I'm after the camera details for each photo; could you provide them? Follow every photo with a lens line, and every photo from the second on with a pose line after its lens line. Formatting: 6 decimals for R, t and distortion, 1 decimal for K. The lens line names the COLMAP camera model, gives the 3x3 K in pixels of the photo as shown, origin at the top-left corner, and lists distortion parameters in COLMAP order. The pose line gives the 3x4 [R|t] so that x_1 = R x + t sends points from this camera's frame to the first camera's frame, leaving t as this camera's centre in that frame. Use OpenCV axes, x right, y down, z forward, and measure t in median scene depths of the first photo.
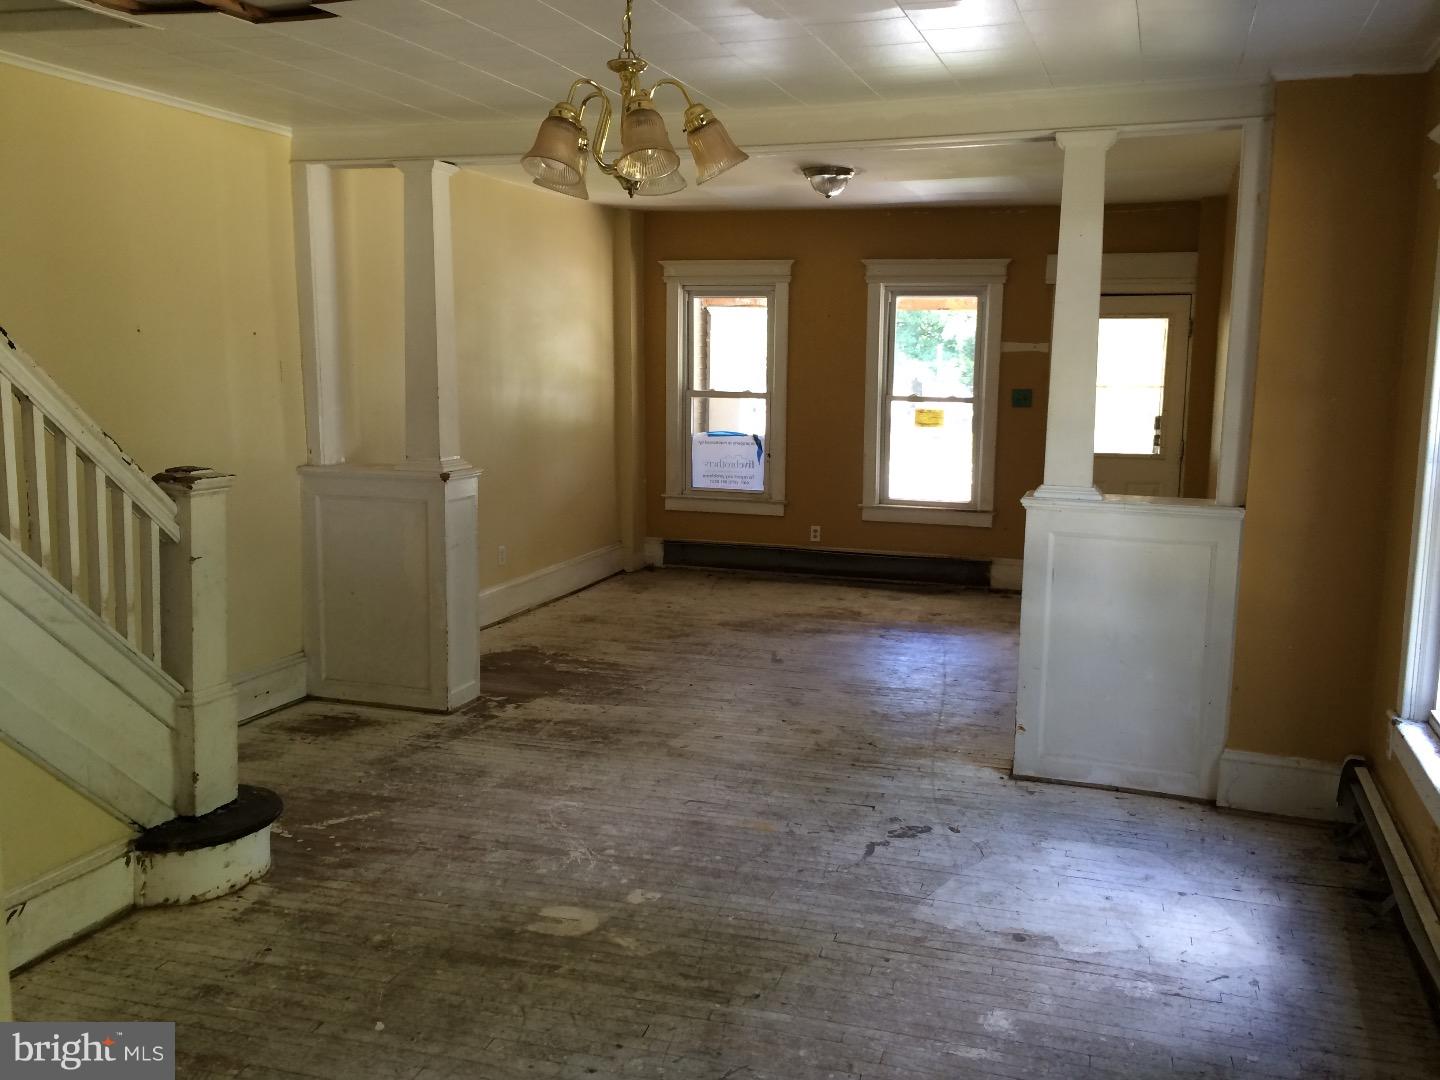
lens RADIAL K [[1235.9, 0, 721.0], [0, 1235.9, 537.2], [0, 0, 1]] dist [0.053367, -0.007300]
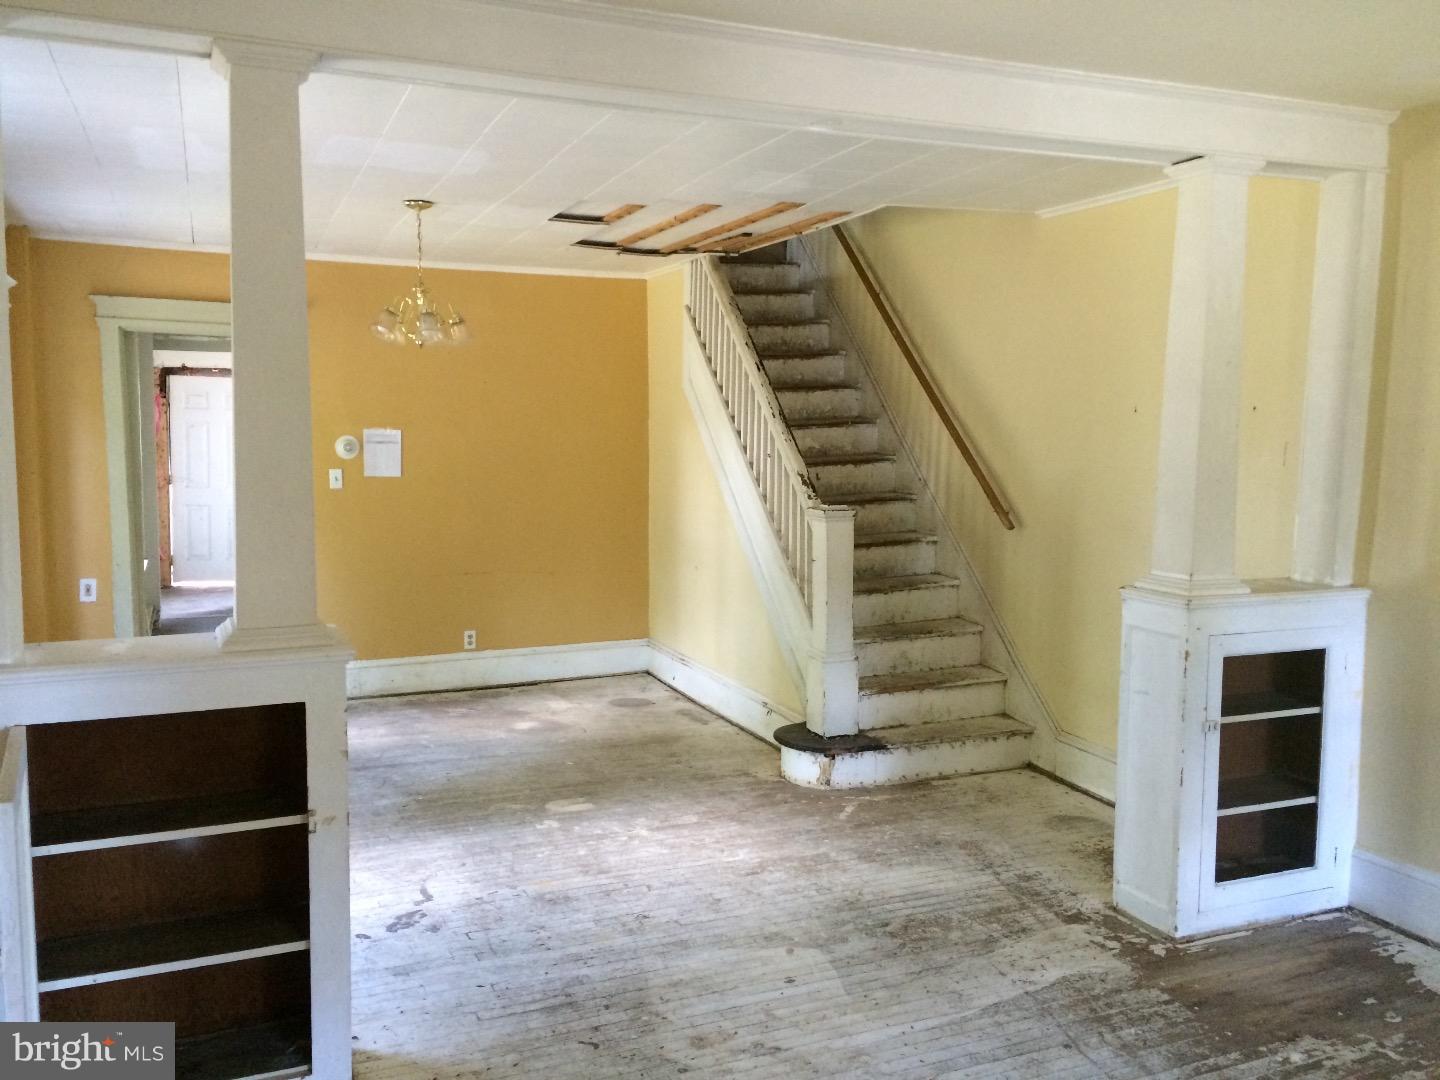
lens RADIAL K [[1235.9, 0, 721.5], [0, 1235.9, 541.6], [0, 0, 1]] dist [0.053367, -0.007300]
pose [[-0.749729, 0.044524, -0.660246, 0.543866], [-0.114298, 0.974026, 0.195473, -0.236017], [0.651799, 0.222016, -0.725166, 1.658022]]
